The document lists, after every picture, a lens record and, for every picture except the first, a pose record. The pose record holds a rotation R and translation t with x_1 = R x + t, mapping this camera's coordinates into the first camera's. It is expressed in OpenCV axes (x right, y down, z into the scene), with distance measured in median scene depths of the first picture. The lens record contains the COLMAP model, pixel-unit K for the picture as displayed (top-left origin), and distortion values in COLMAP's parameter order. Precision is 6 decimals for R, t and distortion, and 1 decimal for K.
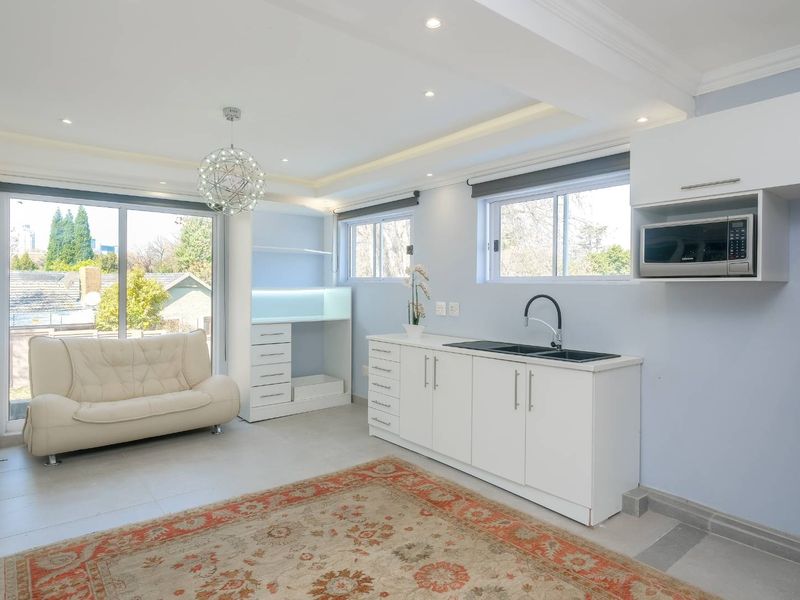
lens RADIAL K [[481.0, 0, 398.8], [0, 481.0, 298.0], [0, 0, 1]] dist [-0.015738, 0.000542]
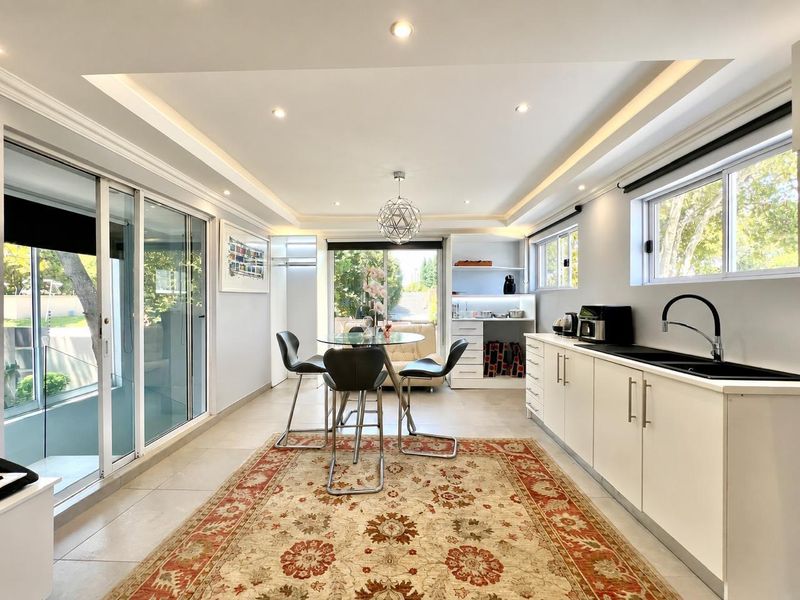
lens RADIAL K [[318.5, 0, 397.5], [0, 318.5, 299.2], [0, 0, 1]] dist [-0.001350, -0.000557]
pose [[0.760842, -0.001383, -0.648936, 0.309122], [-0.017532, 0.999589, -0.022686, 0.026052], [0.648700, 0.028637, 0.760505, 0.274511]]
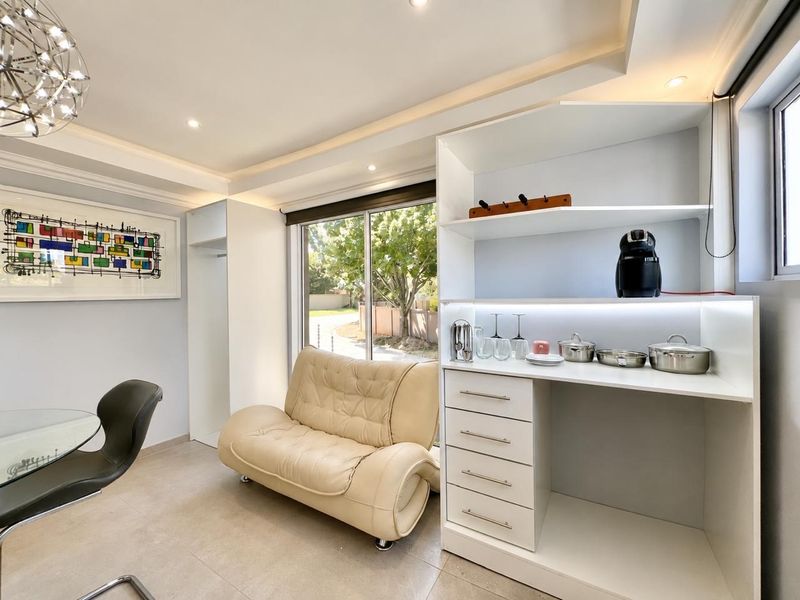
lens RADIAL K [[318.5, 0, 398.7], [0, 318.5, 300.6], [0, 0, 1]] dist [-0.001350, -0.000557]
pose [[0.344457, 0.013646, -0.938703, 0.017977], [-0.013069, 0.999867, 0.009739, -0.040458], [0.938711, 0.008913, 0.344590, 1.371747]]
